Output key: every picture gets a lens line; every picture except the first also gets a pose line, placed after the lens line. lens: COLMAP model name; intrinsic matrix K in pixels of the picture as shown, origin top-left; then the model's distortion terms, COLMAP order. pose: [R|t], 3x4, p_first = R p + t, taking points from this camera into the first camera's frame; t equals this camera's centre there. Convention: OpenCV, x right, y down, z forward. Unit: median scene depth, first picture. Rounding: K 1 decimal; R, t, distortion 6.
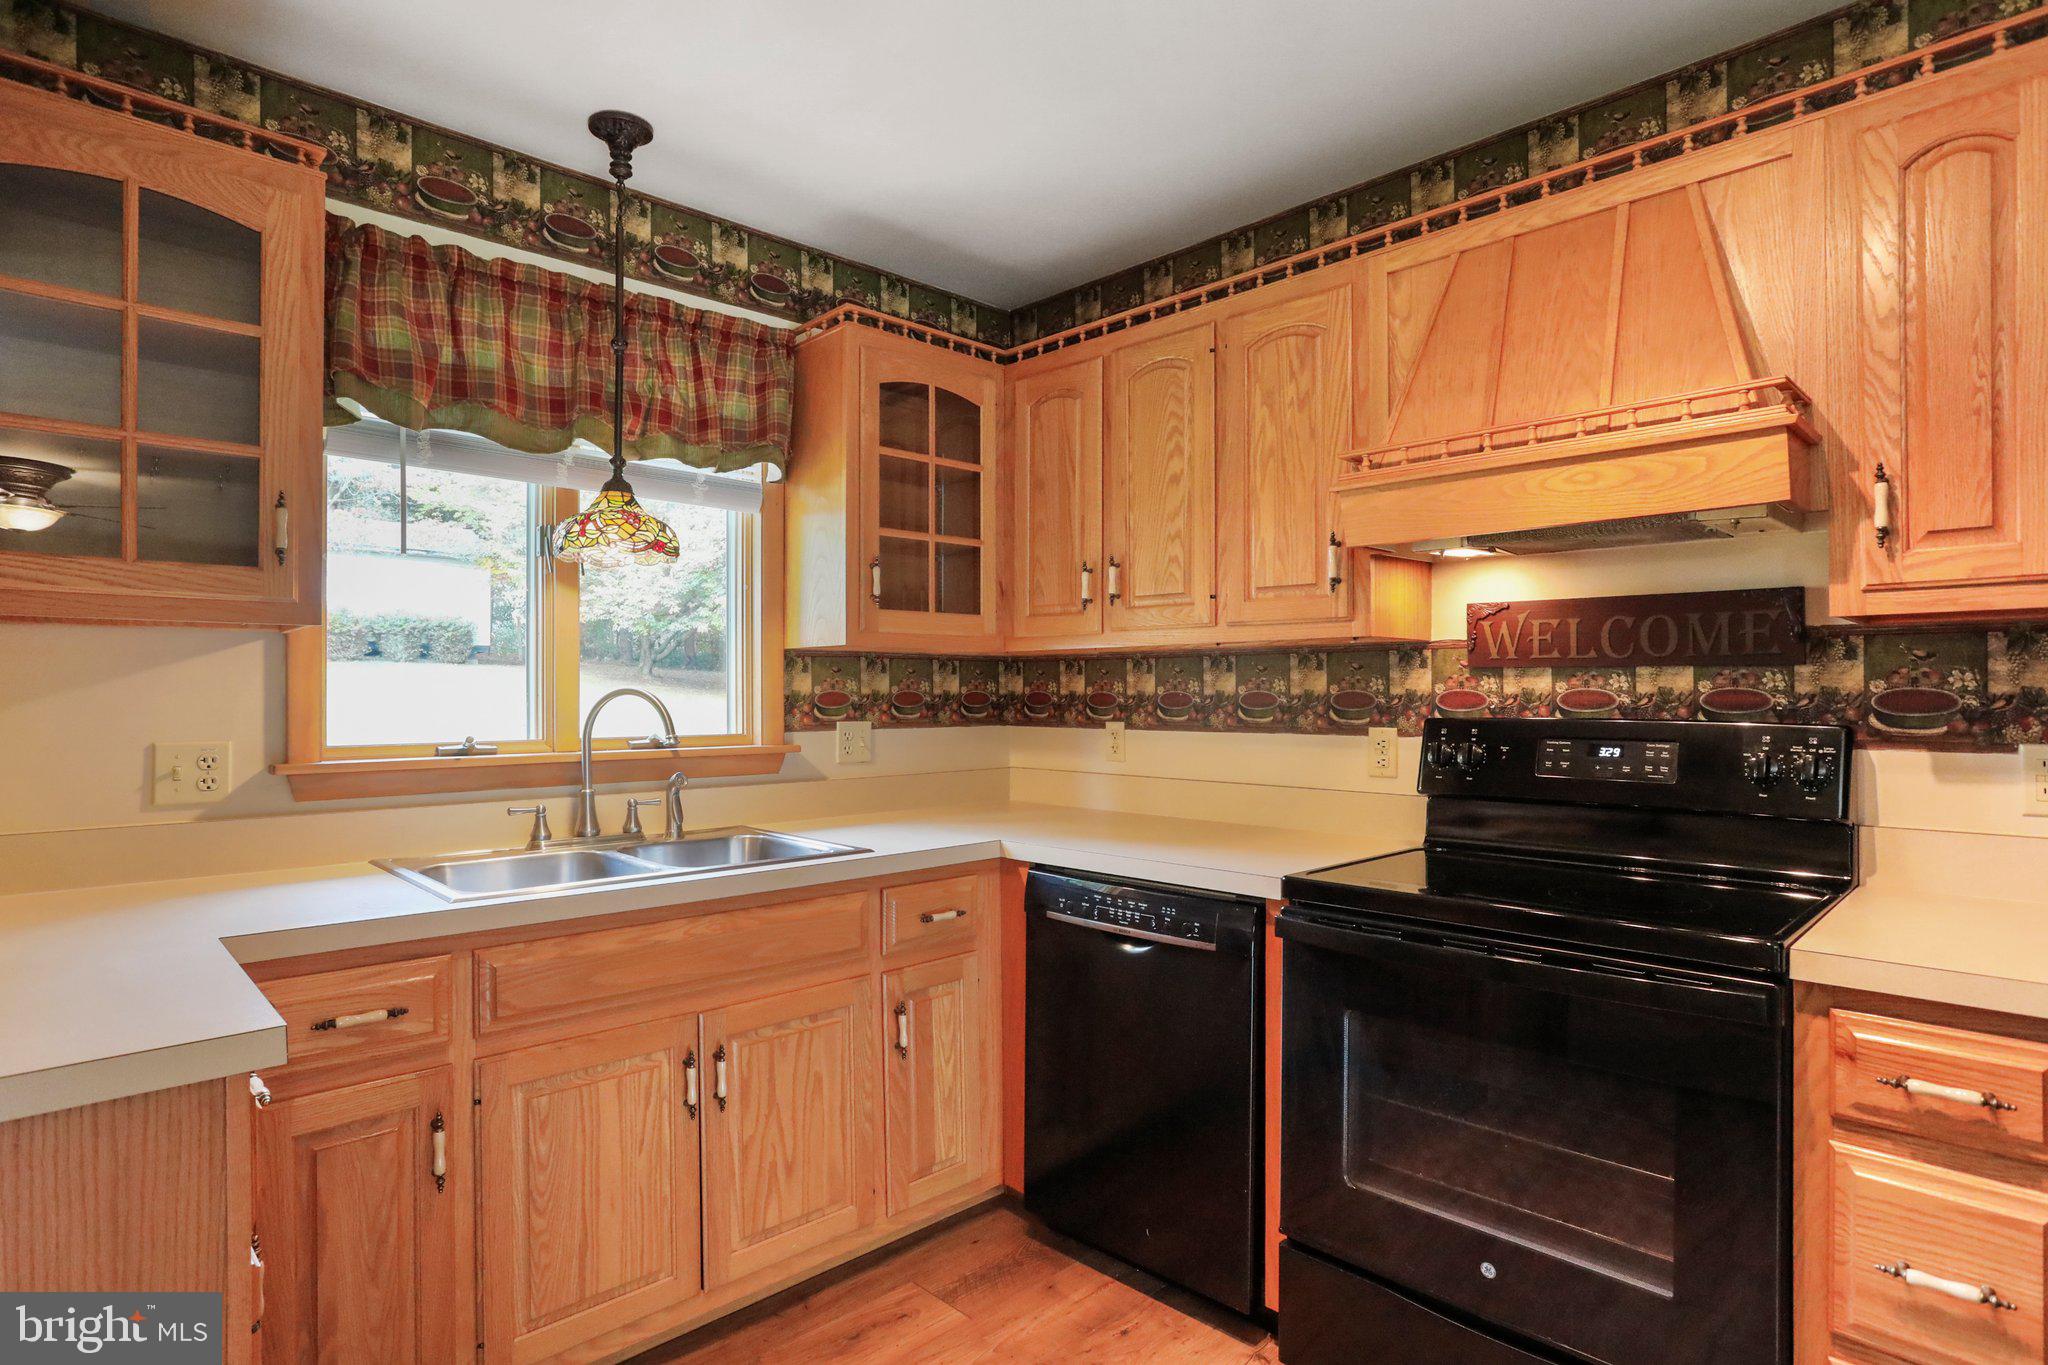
lens RADIAL K [[1079.3, 0, 1031.5], [0, 1079.3, 700.4], [0, 0, 1]] dist [-0.051394, 0.035793]
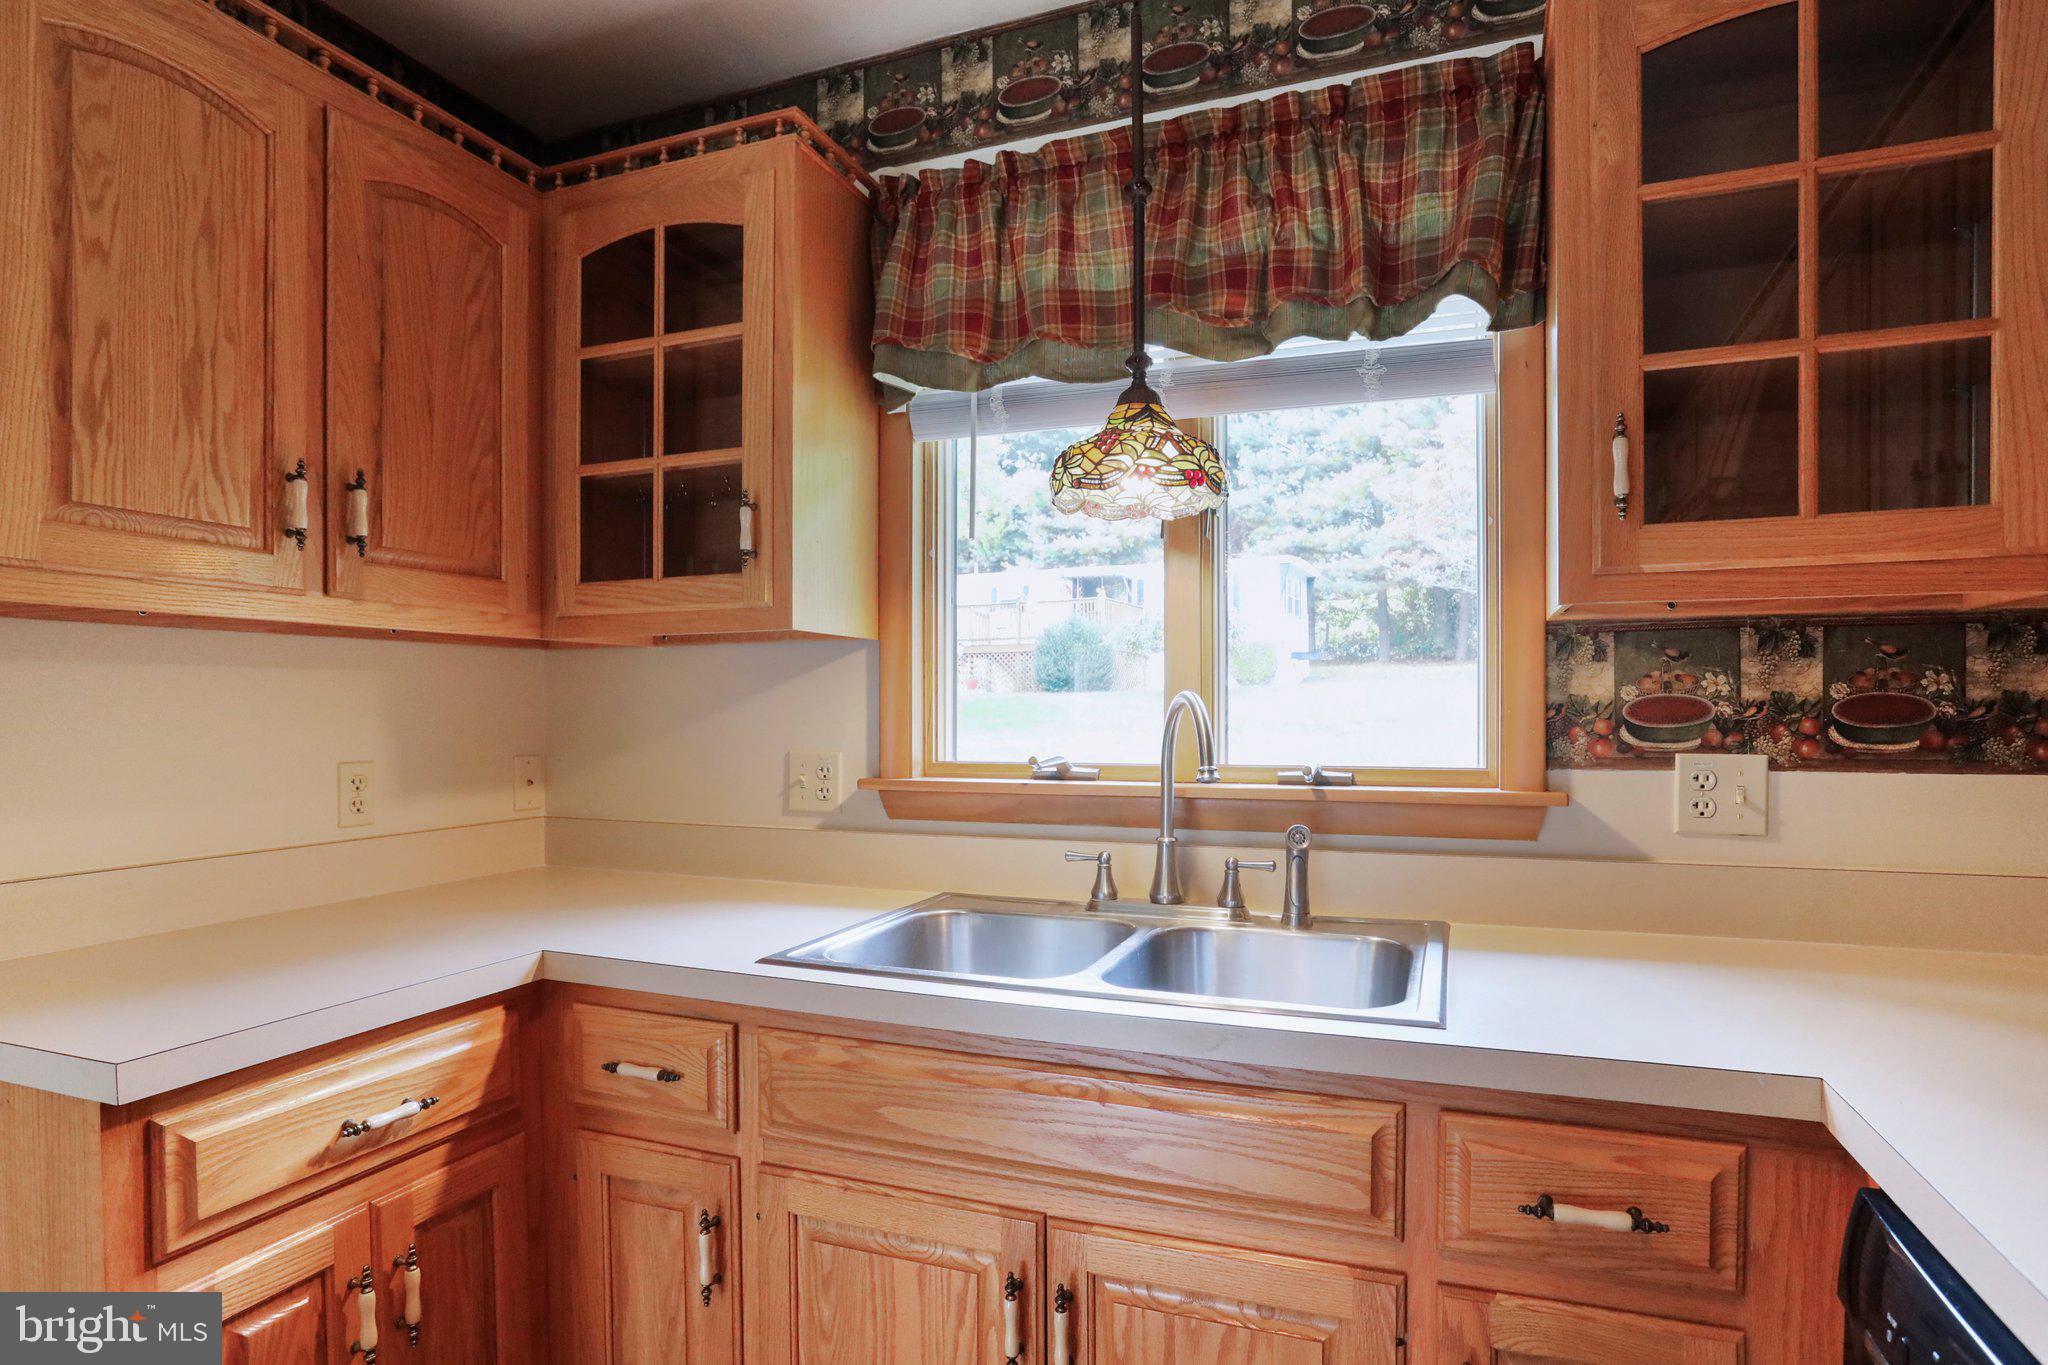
lens RADIAL K [[1127.9, 0, 982.9], [0, 1127.9, 724.5], [0, 0, 1]] dist [-0.051450, 0.022311]
pose [[0.396163, 0.014610, -0.918064, 0.228346], [-0.001044, 0.999880, 0.015462, -0.002939], [0.918179, -0.005167, 0.396131, 0.610464]]
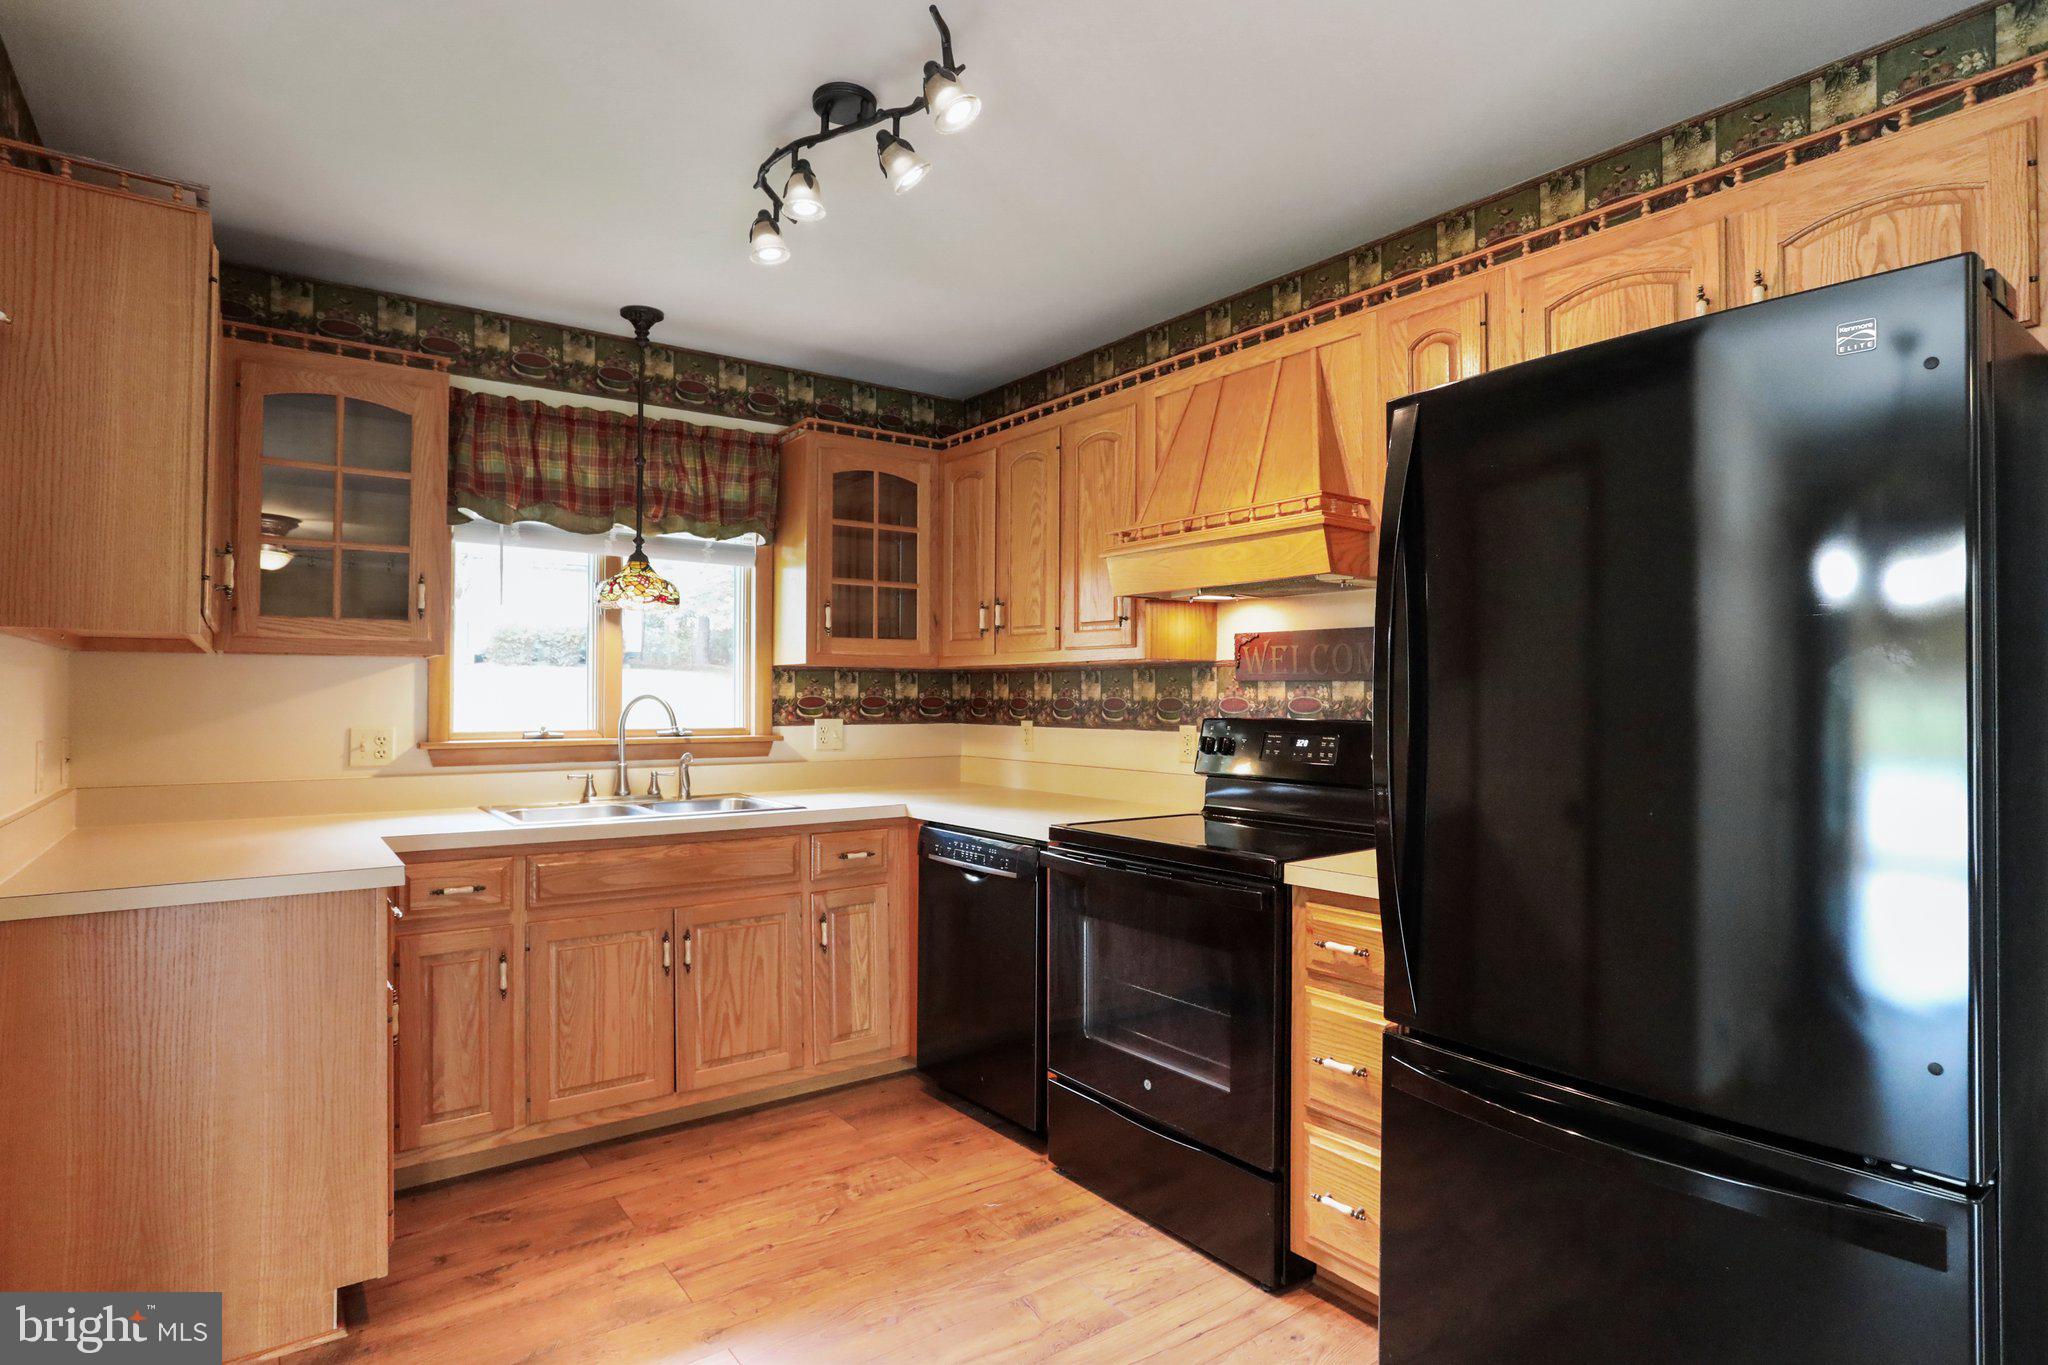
lens RADIAL K [[1079.3, 0, 1031.5], [0, 1079.3, 700.4], [0, 0, 1]] dist [-0.051394, 0.035793]
pose [[0.991112, 0.004381, -0.132959, 0.340602], [-0.004887, 0.999982, -0.003474, -0.000196], [0.132941, 0.004093, 0.991115, -0.383774]]
